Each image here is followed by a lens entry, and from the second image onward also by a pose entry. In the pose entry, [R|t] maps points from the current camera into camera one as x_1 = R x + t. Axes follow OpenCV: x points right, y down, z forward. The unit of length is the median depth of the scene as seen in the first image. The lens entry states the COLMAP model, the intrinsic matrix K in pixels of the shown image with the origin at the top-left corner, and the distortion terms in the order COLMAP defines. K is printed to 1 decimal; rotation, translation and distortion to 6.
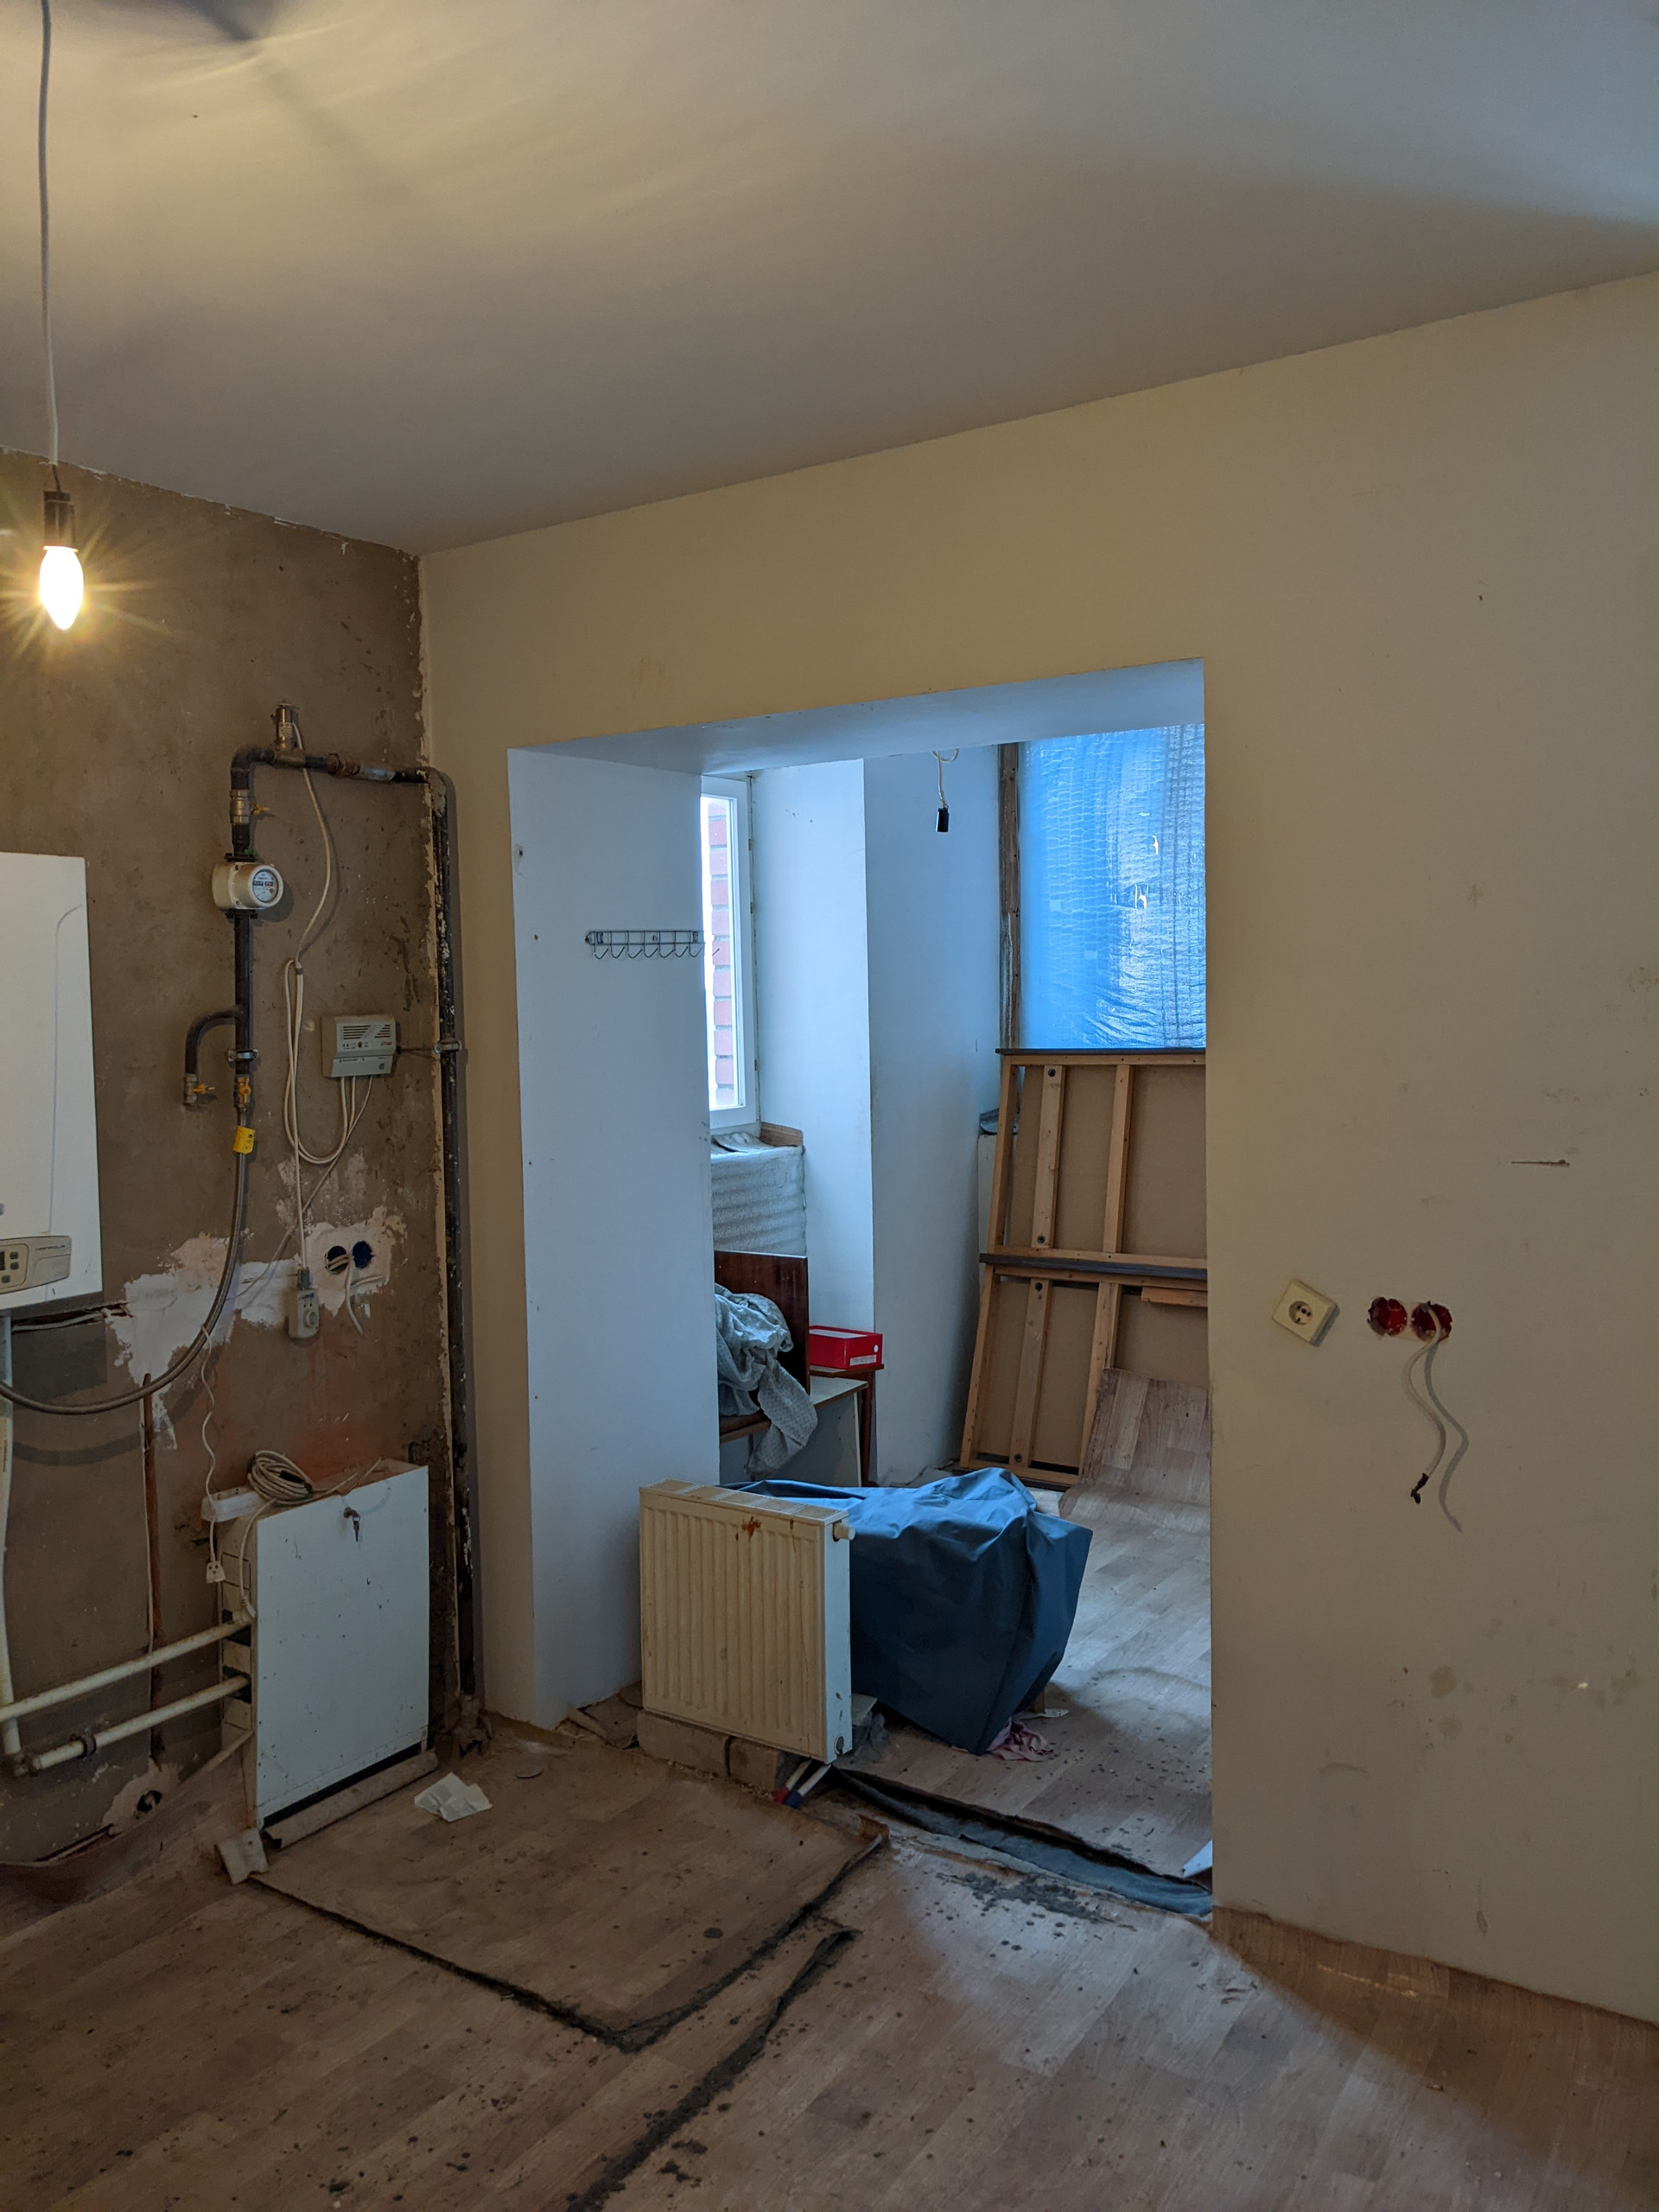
lens RADIAL K [[1731.6, 0, 809.1], [0, 1731.6, 1093.7], [0, 0, 1]] dist [0.054614, -0.084880]
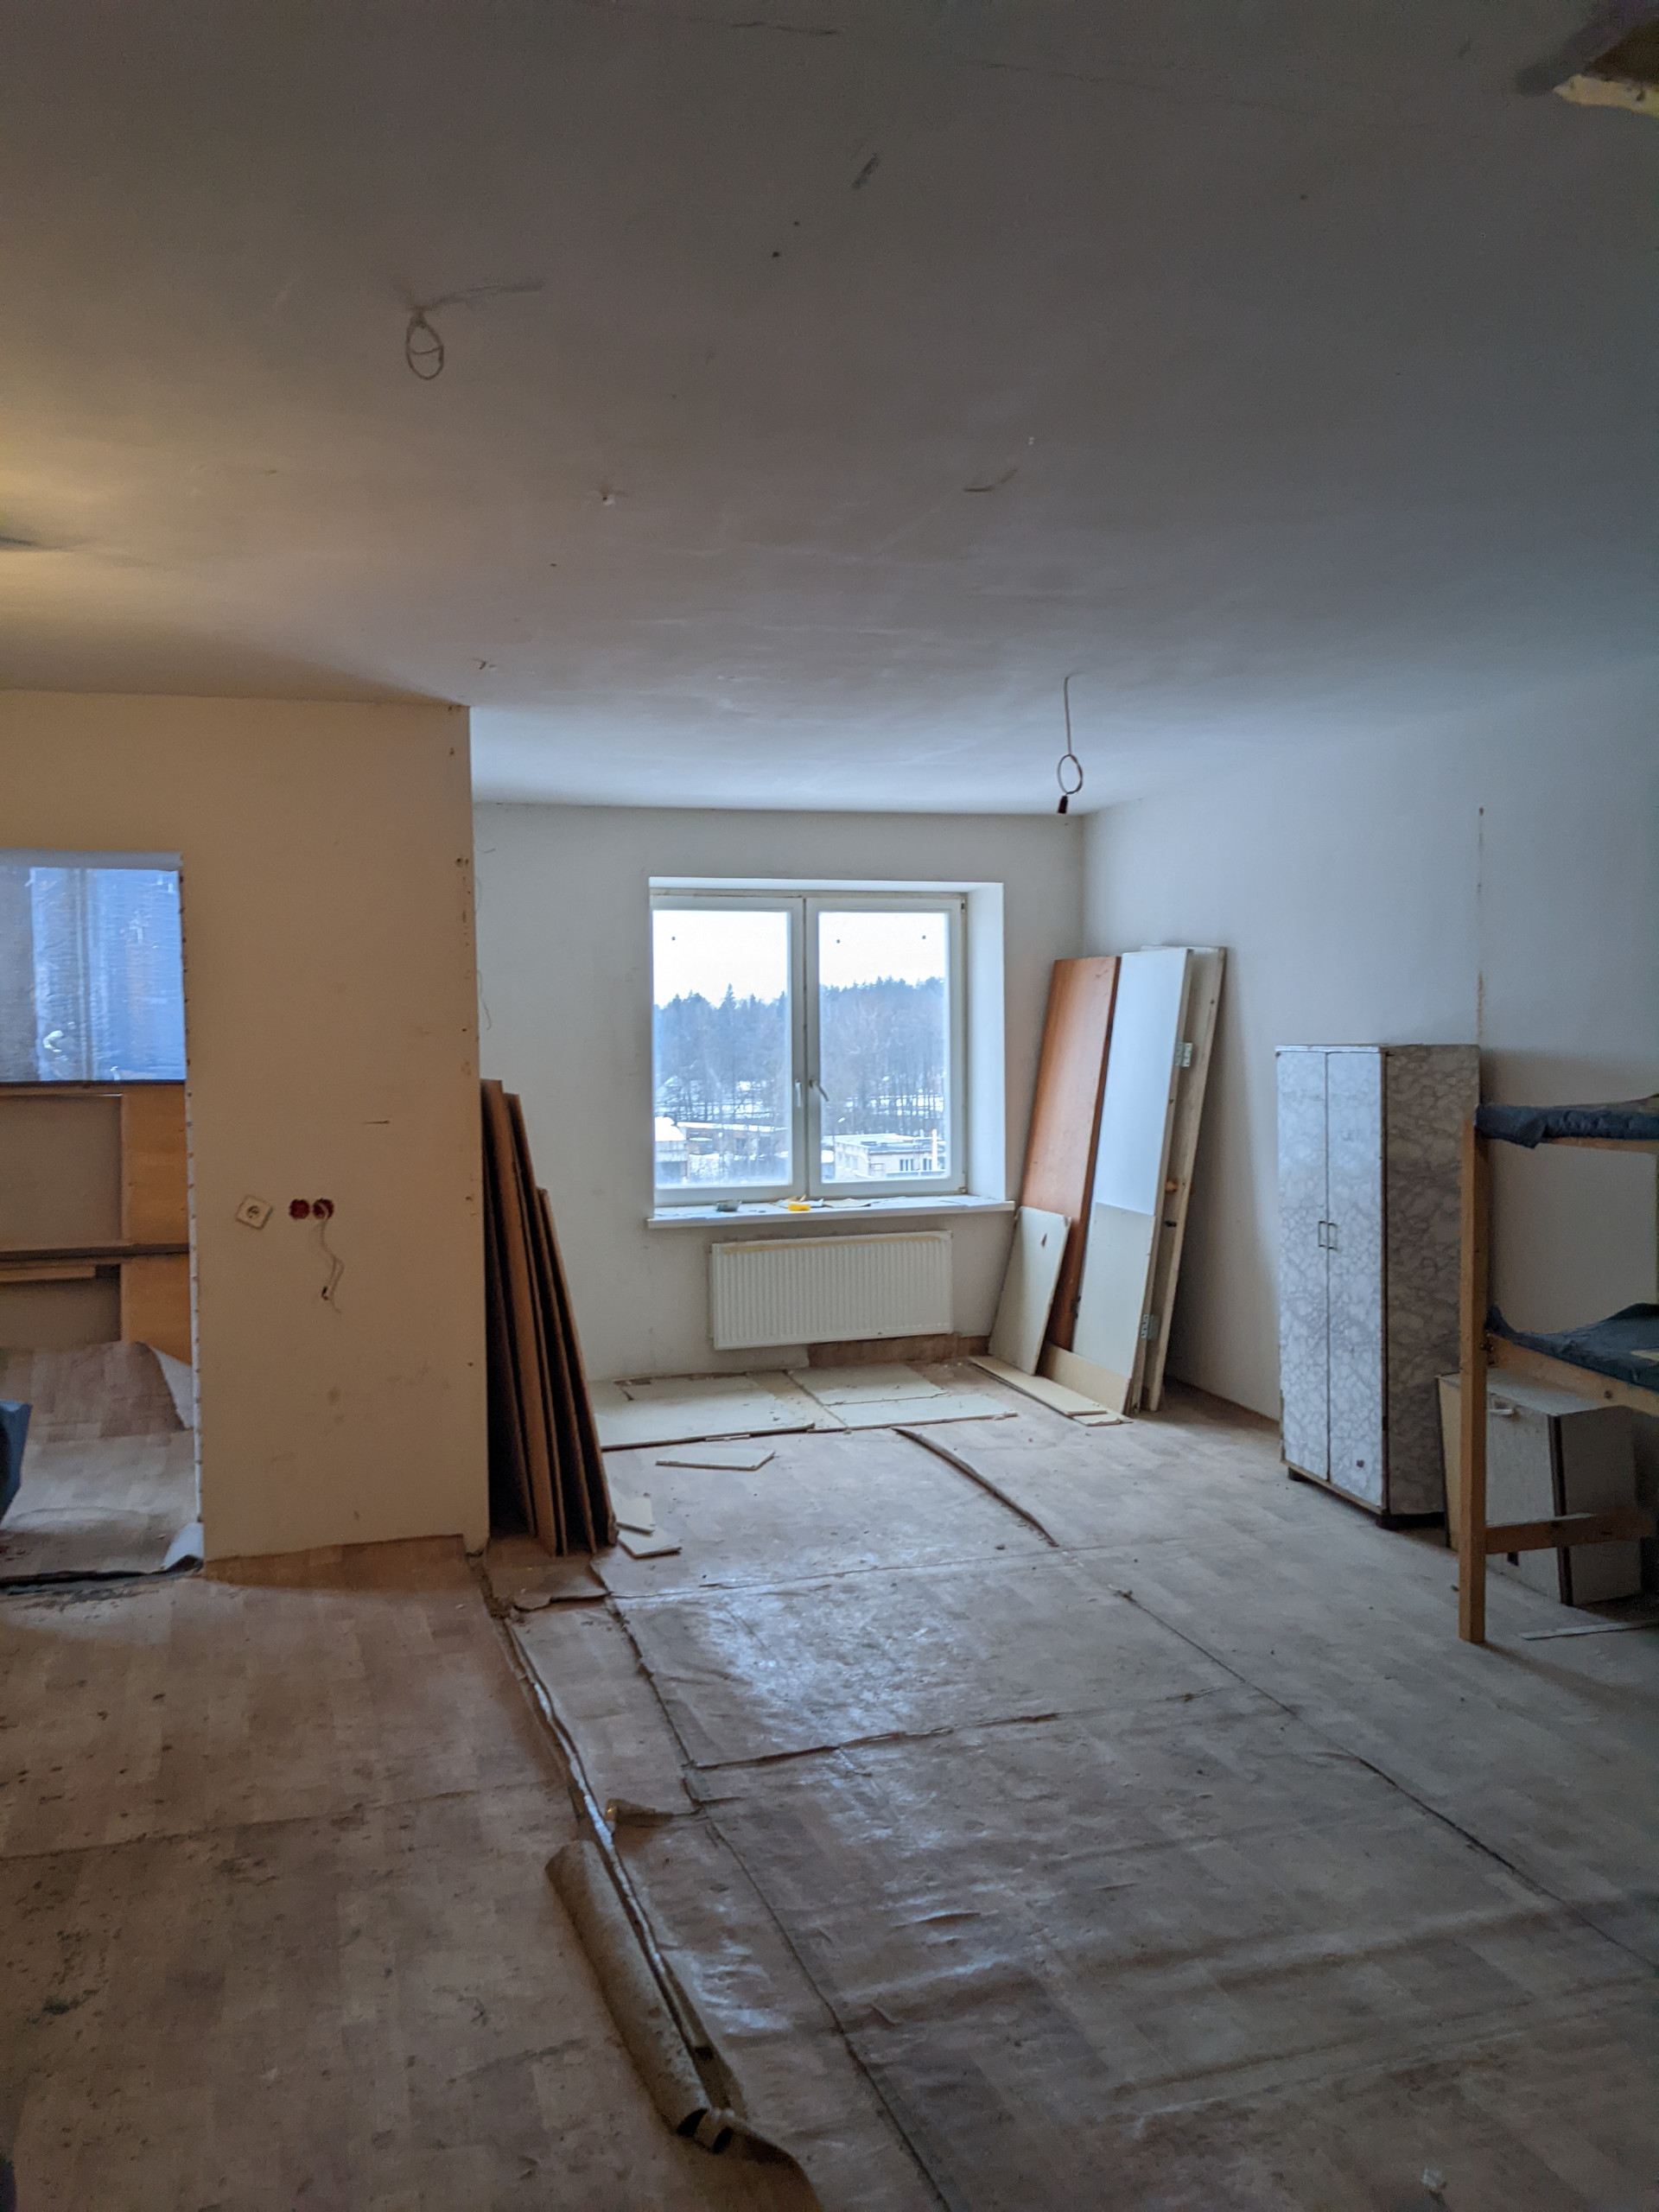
lens RADIAL K [[1731.6, 0, 814.6], [0, 1731.6, 1116.1], [0, 0, 1]] dist [0.054614, -0.084880]
pose [[0.640007, -0.033533, 0.767637, -0.737957], [0.045544, 0.998946, 0.005666, 0.040706], [-0.767018, 0.031335, 0.640860, -0.626098]]
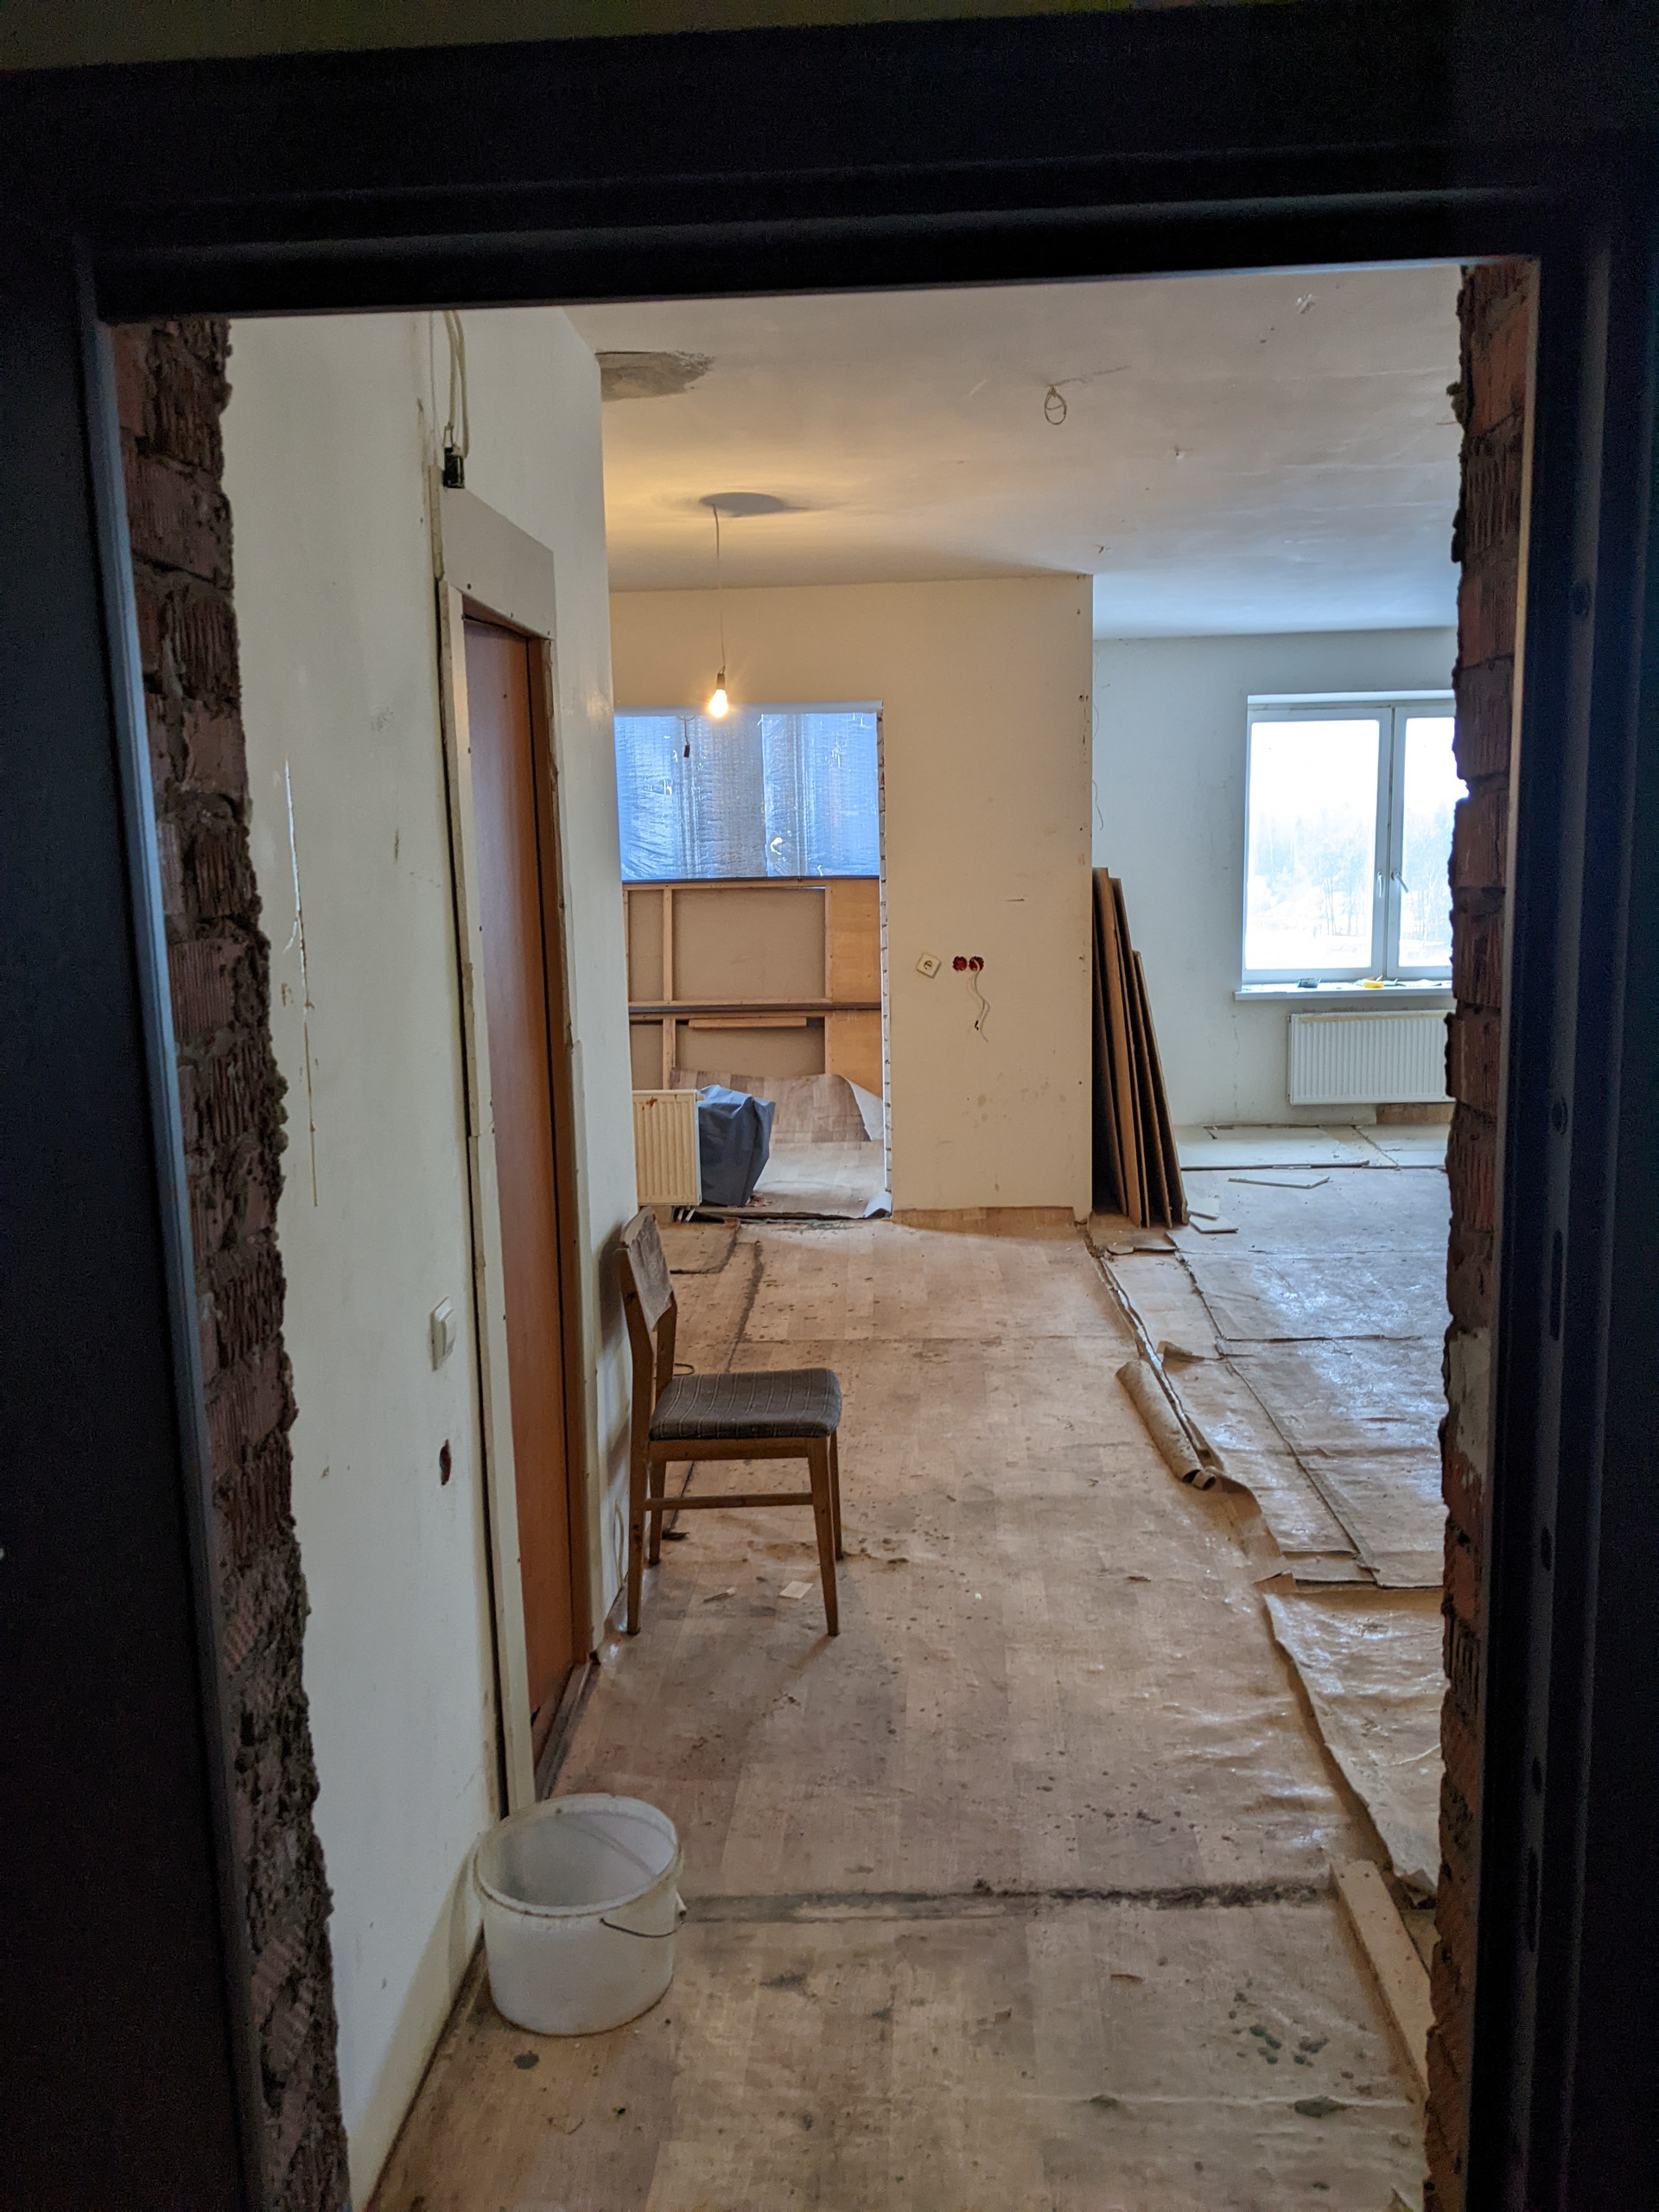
lens RADIAL K [[1731.6, 0, 821.2], [0, 1731.6, 1119.0], [0, 0, 1]] dist [0.054614, -0.084880]
pose [[0.867930, -0.082750, 0.489745, -1.104852], [0.039282, 0.994371, 0.098399, 0.094605], [-0.495131, -0.066165, 0.866295, -1.123490]]
